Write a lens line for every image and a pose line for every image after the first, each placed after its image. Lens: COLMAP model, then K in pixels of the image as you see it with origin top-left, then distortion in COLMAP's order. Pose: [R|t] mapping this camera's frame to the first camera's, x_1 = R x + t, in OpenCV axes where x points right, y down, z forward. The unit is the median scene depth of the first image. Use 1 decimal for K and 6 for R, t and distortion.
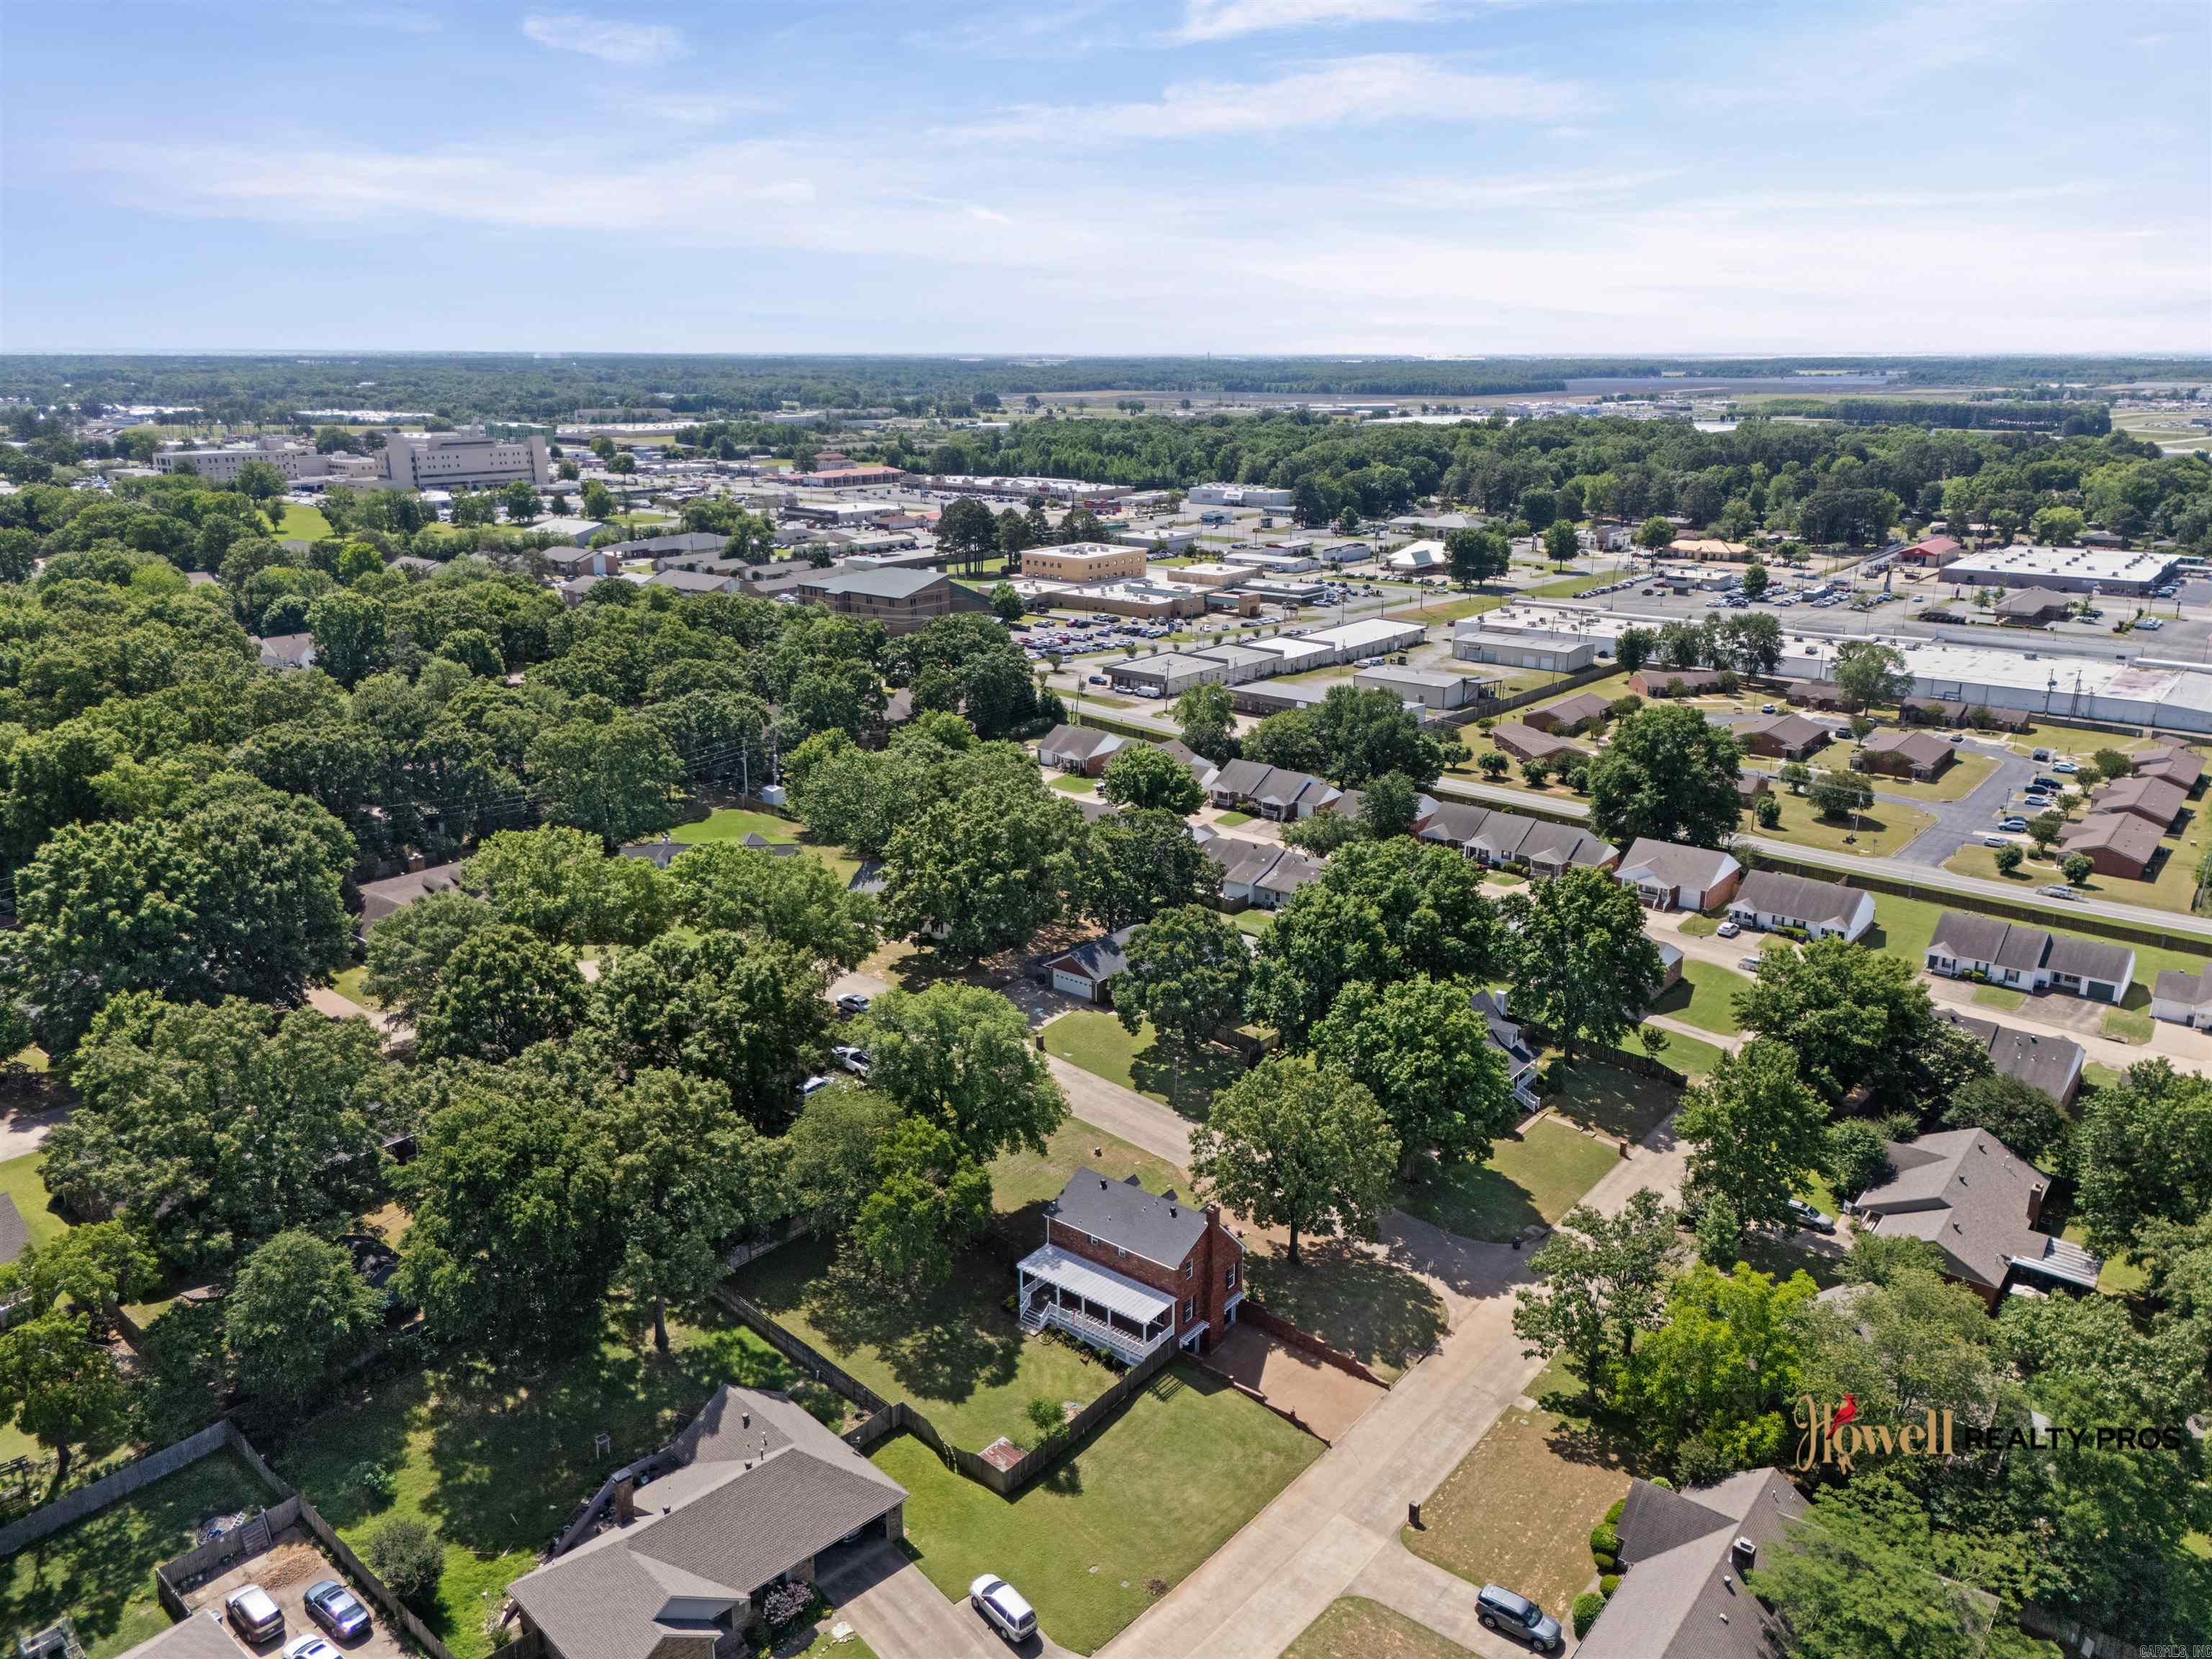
lens RADIAL K [[1639.5, 0, 1106.0], [0, 1639.5, 829.5], [0, 0, 1]] dist [0.114624, -0.100680]
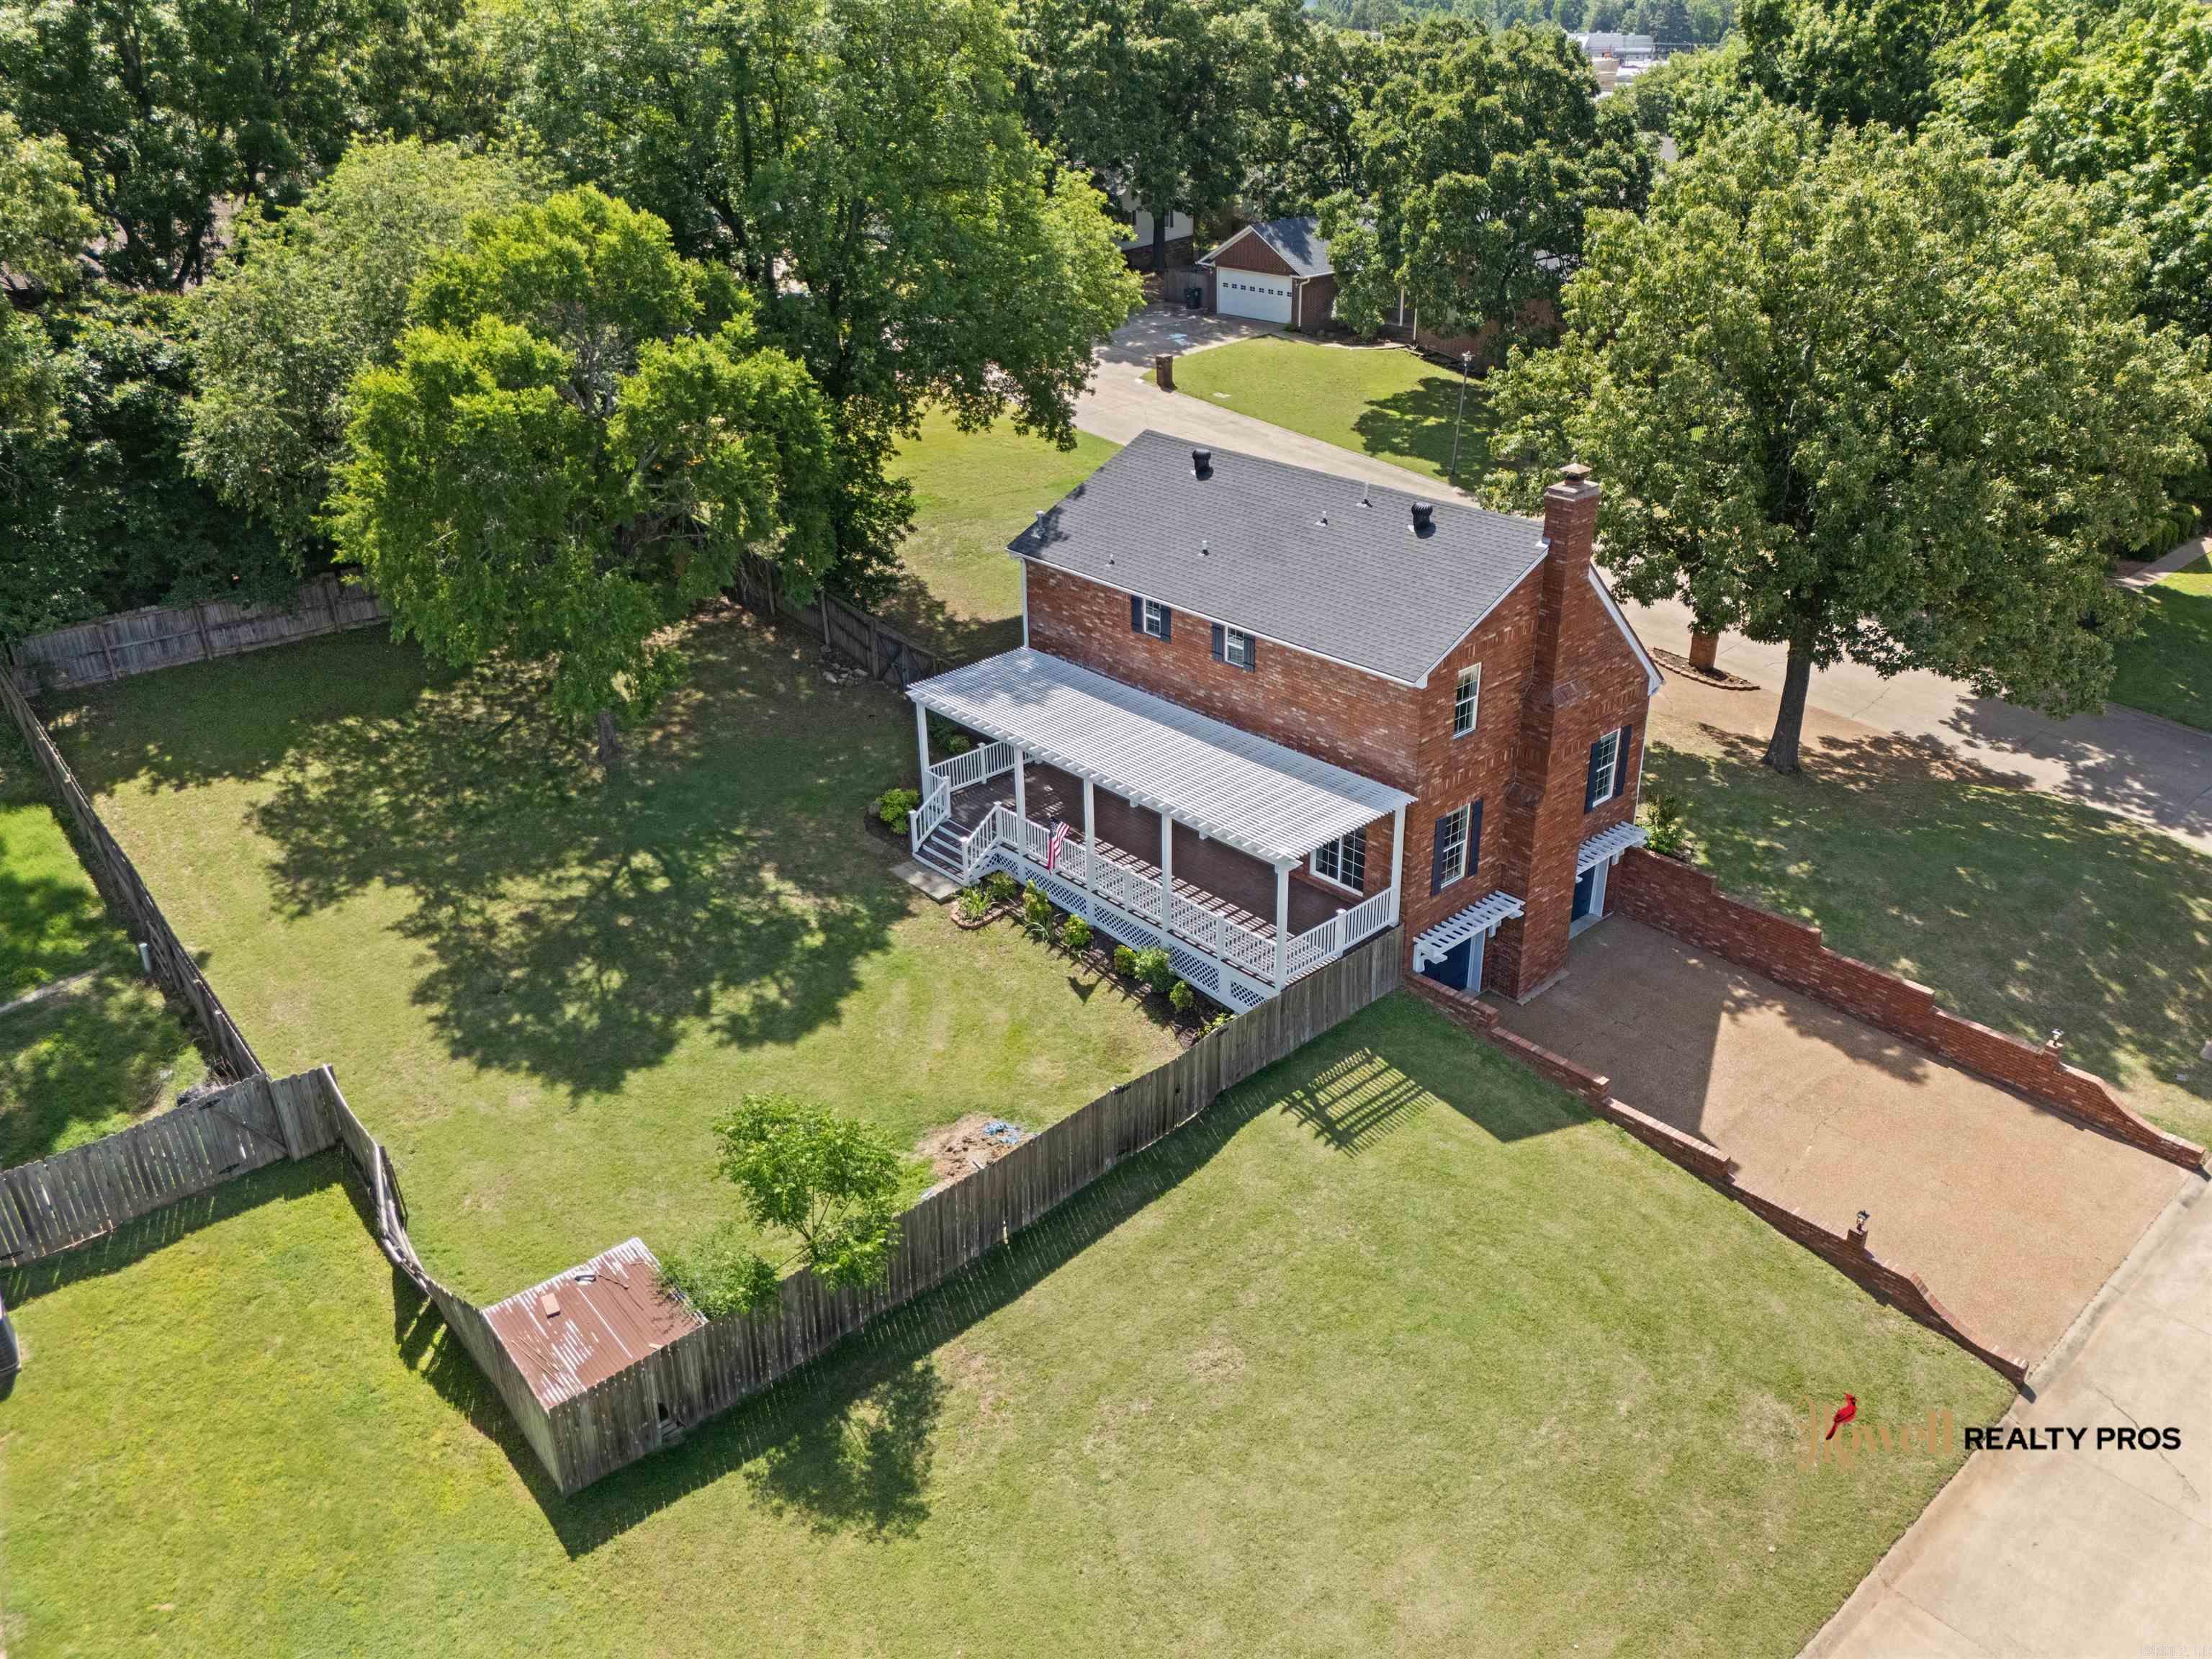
lens RADIAL K [[1784.5, 0, 1099.2], [0, 1784.5, 721.5], [0, 0, 1]] dist [0.179022, -0.277755]
pose [[0.986139, 0.048141, -0.158787, 0.038219], [-0.027119, 0.990880, 0.131993, 0.231397], [0.163693, -0.125857, 0.978450, 0.693462]]
